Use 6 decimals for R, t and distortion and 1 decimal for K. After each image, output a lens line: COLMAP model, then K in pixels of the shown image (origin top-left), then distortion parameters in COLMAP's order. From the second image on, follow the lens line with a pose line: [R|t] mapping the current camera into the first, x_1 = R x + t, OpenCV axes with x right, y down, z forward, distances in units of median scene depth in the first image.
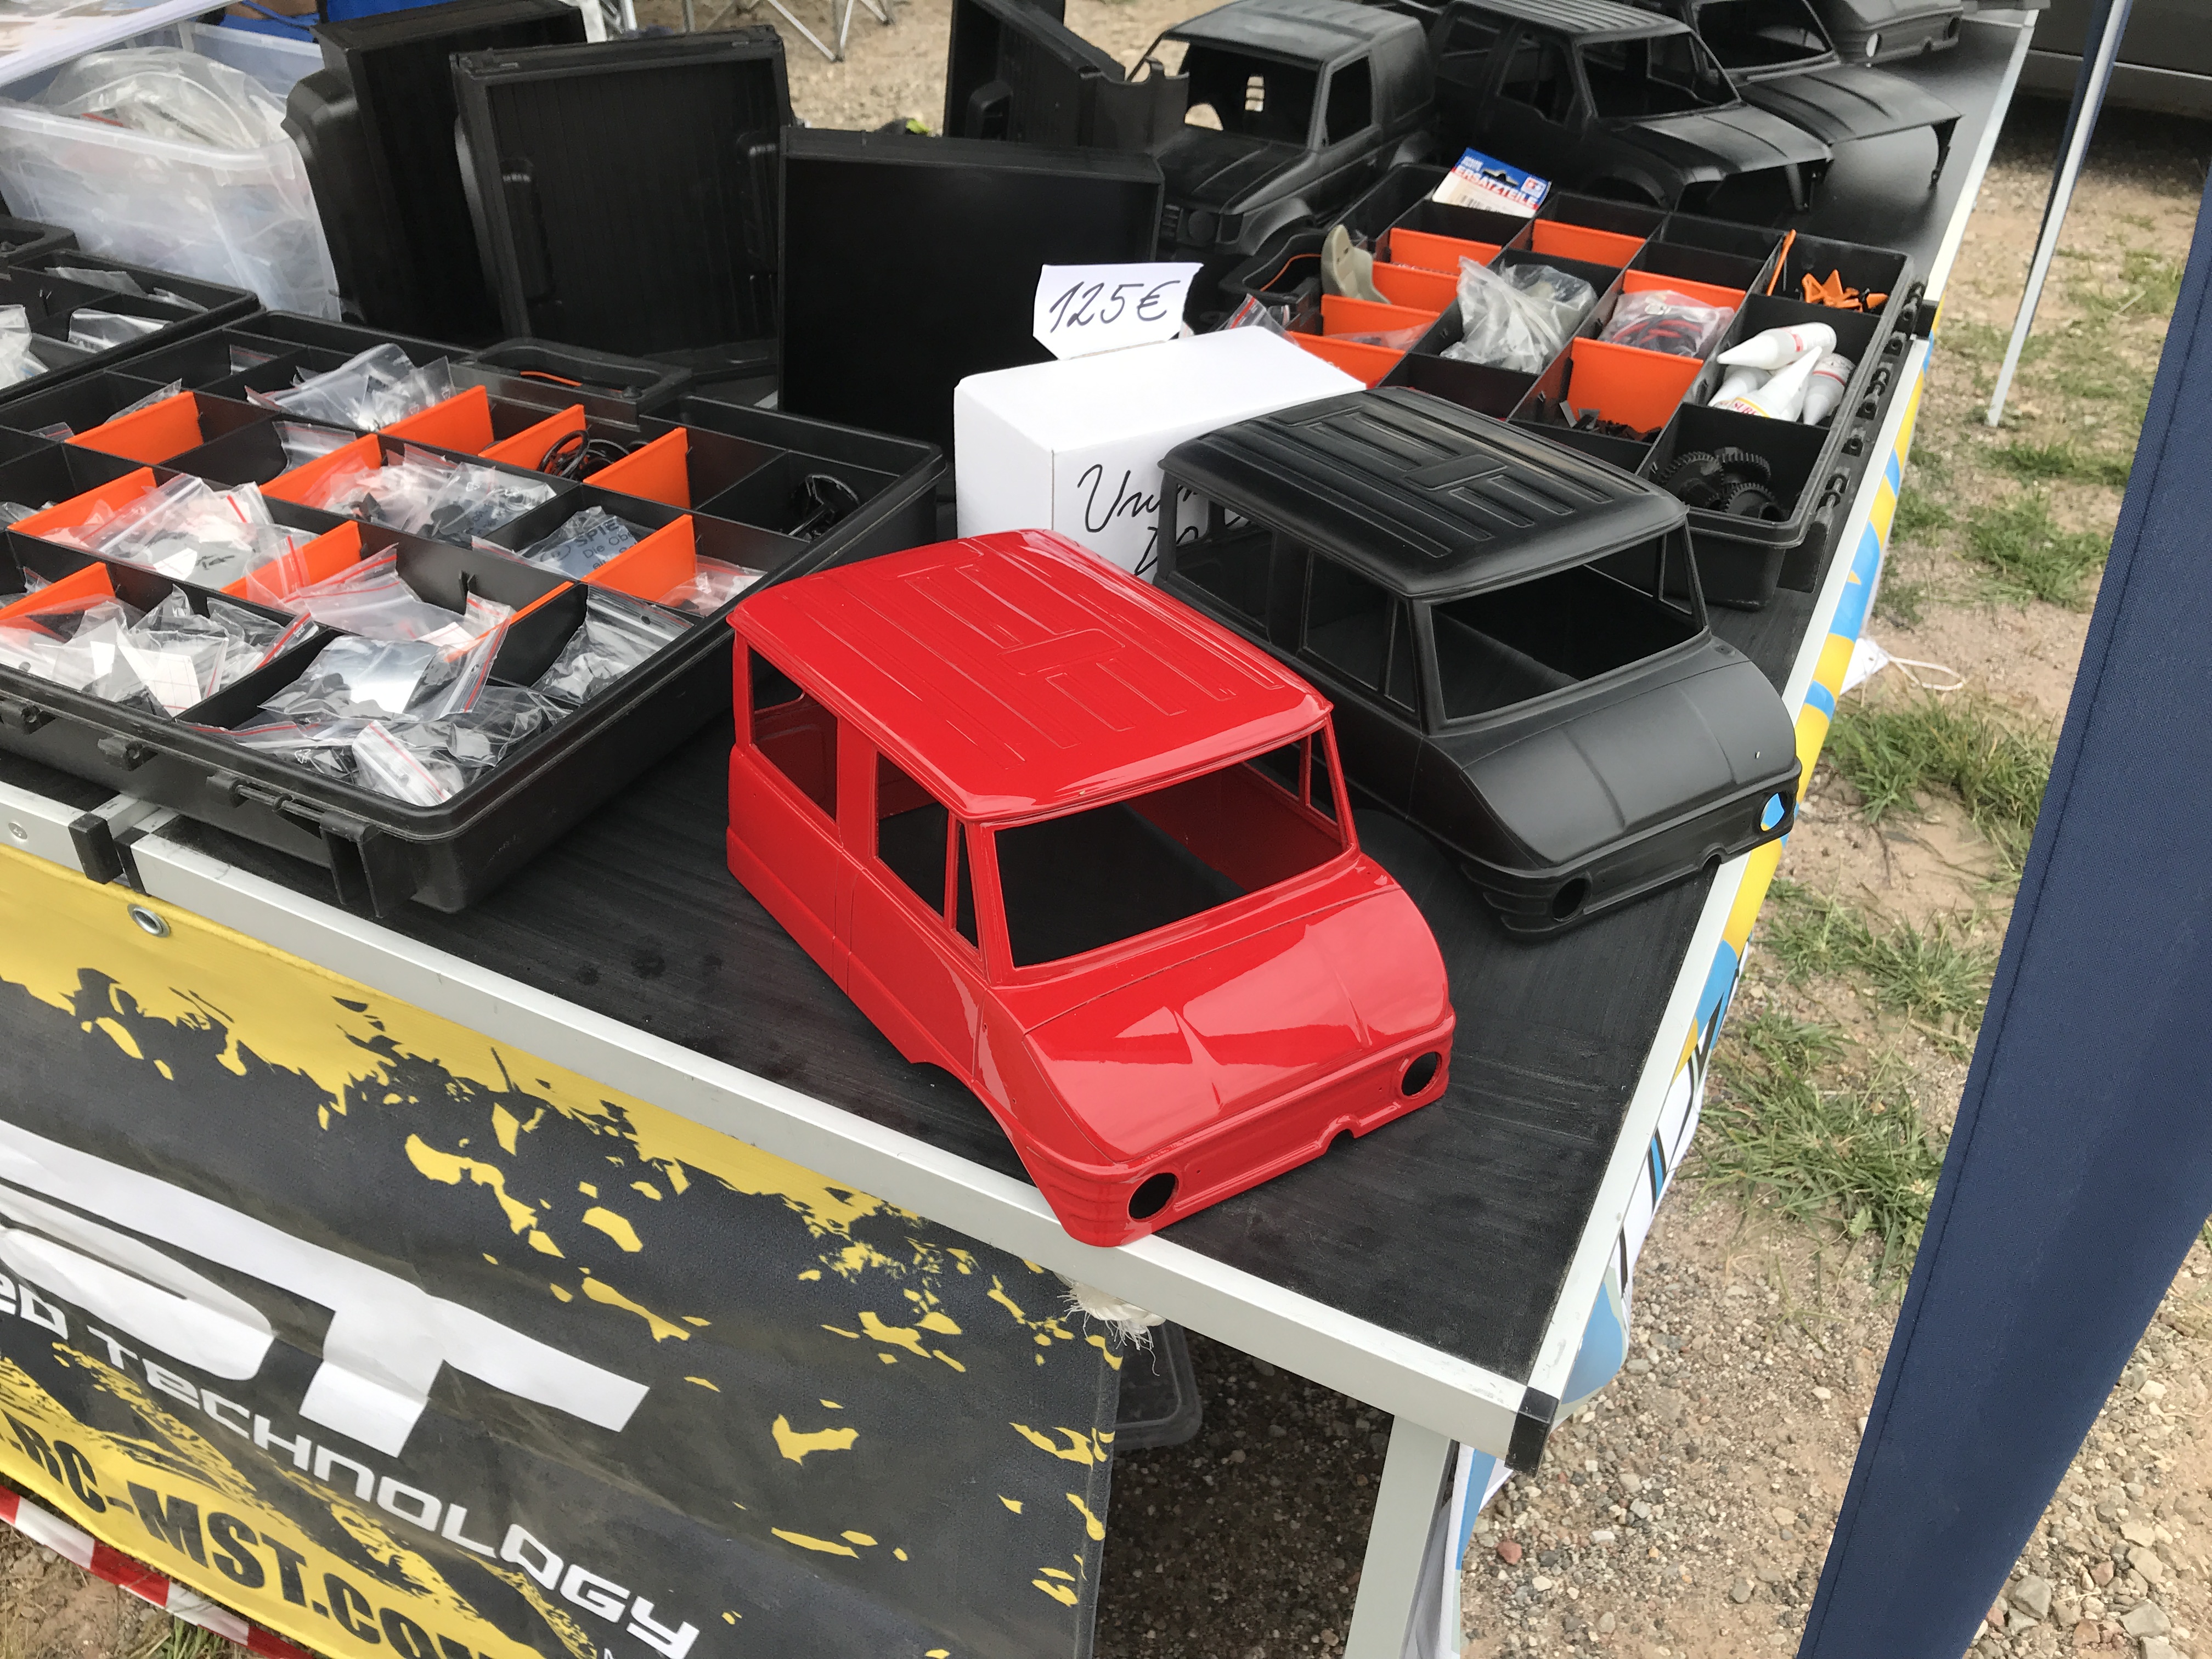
lens RADIAL K [[1841.1, 0, 1106.0], [0, 1841.1, 829.5], [0, 0, 1]] dist [-0.008625, -0.000631]
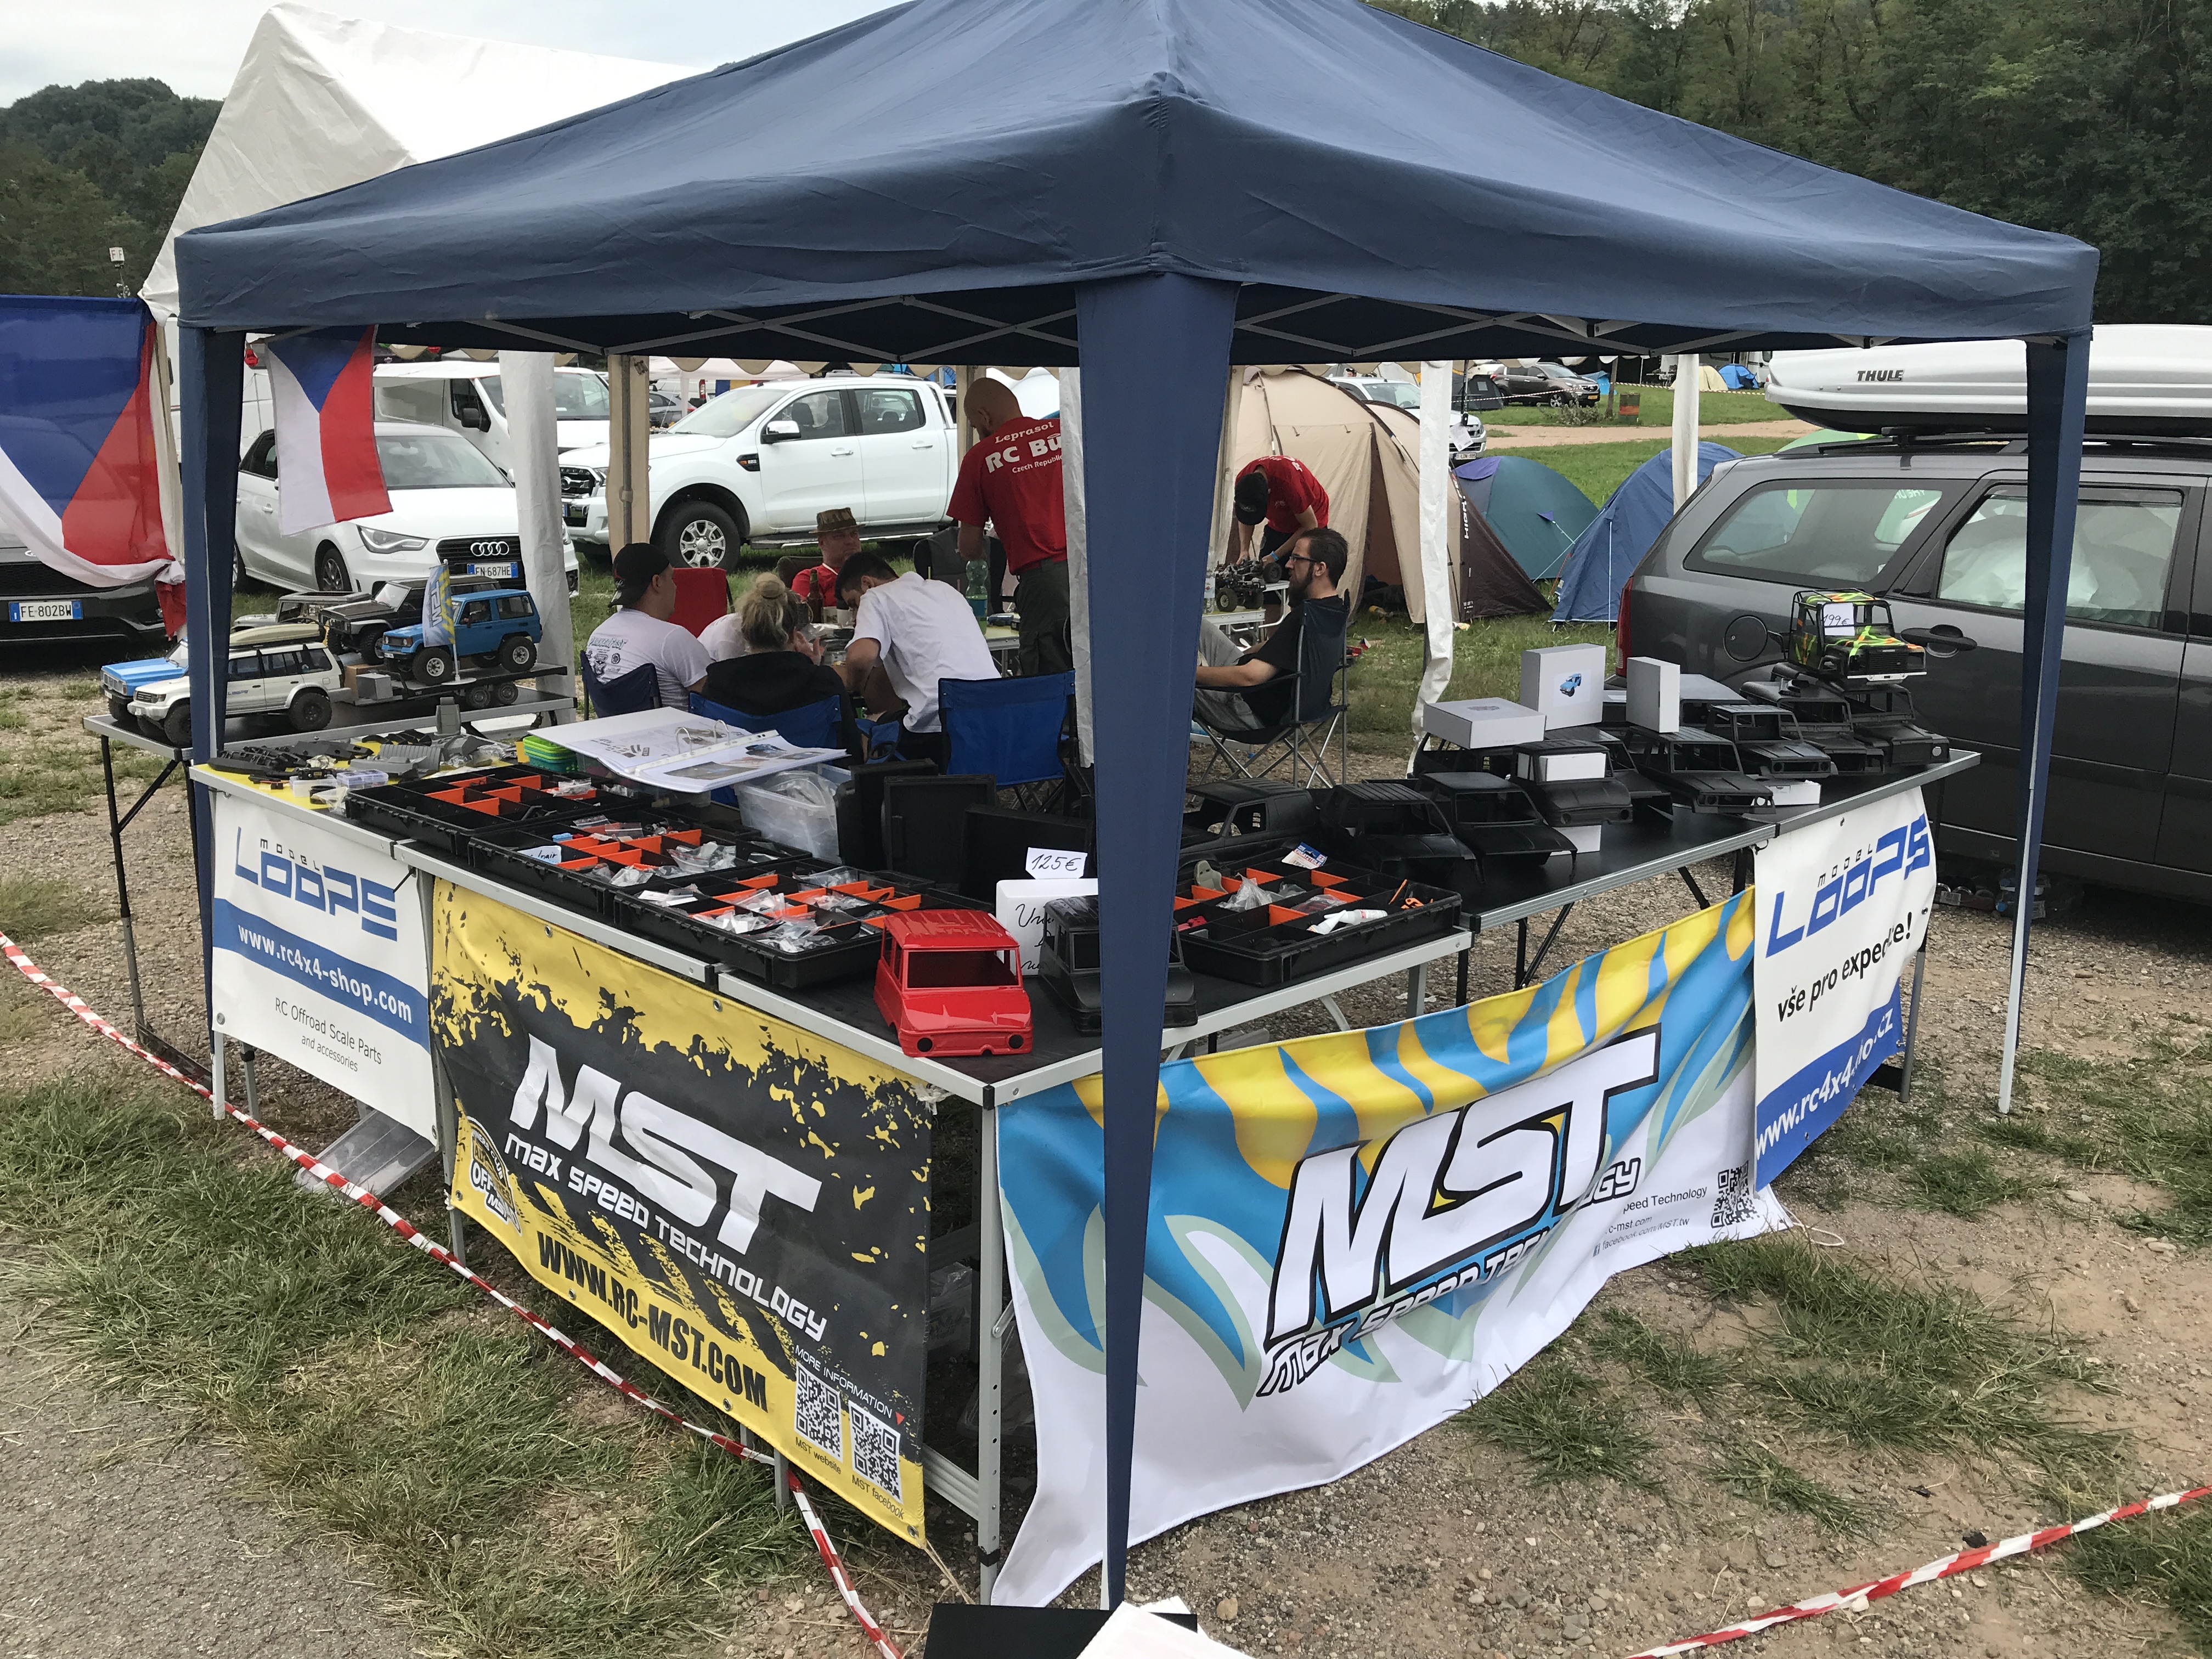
lens RADIAL K [[1841.1, 0, 1106.0], [0, 1841.1, 829.5], [0, 0, 1]] dist [-0.008625, -0.000631]
pose [[0.939926, 0.065434, -0.335047, 1.109487], [-0.191887, 0.913004, -0.360003, 0.743744], [0.282343, 0.402668, 0.870713, -1.640719]]
